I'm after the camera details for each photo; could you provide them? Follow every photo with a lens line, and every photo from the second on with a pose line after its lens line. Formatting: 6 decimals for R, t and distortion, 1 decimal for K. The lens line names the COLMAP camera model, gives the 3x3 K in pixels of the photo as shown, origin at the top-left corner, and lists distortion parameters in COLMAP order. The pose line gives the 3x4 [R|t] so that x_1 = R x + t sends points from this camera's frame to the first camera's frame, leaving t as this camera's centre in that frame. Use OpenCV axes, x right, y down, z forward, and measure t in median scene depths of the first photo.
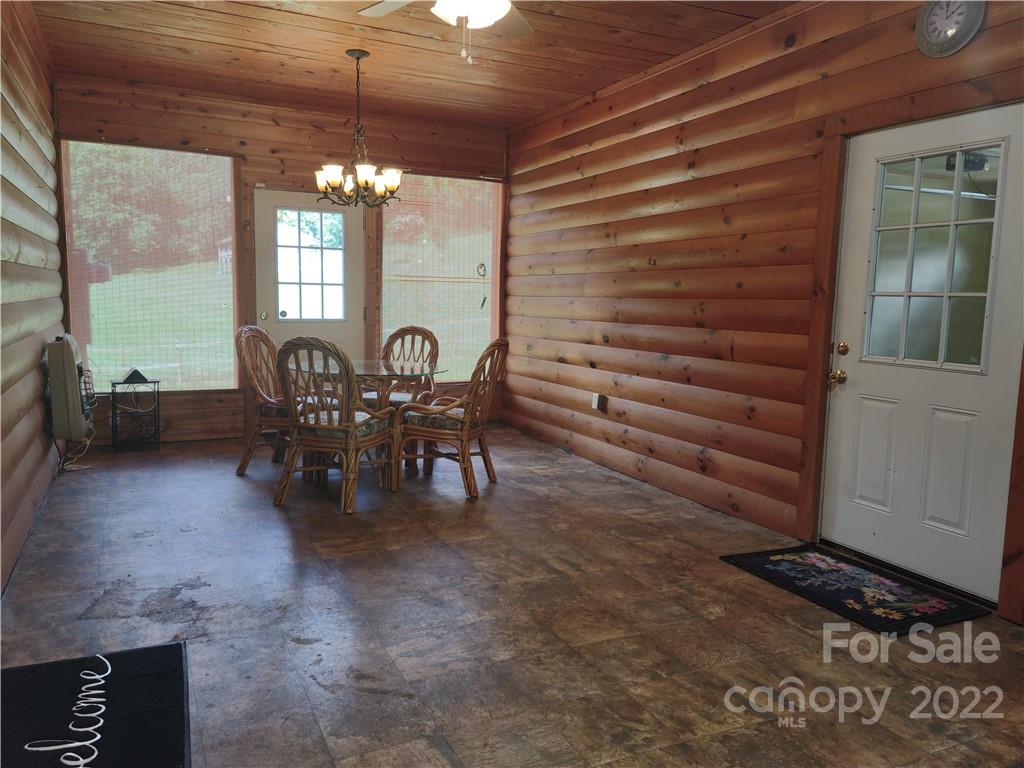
lens RADIAL K [[756.4, 0, 511.3], [0, 756.4, 381.8], [0, 0, 1]] dist [0.054733, -0.044623]
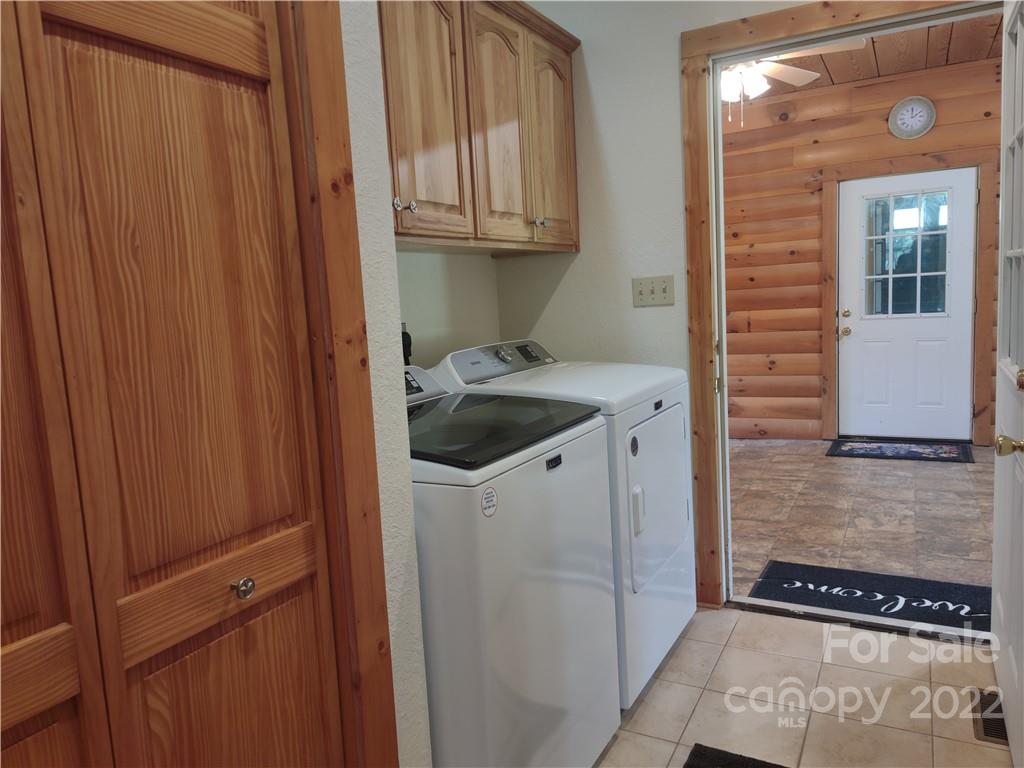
lens RADIAL K [[756.4, 0, 505.0], [0, 756.4, 383.2], [0, 0, 1]] dist [0.054733, -0.044623]
pose [[0.807115, -0.139048, 0.573787, -1.120864], [0.143935, 0.988889, 0.037176, -0.062892], [-0.572581, 0.052583, 0.818160, 0.113679]]
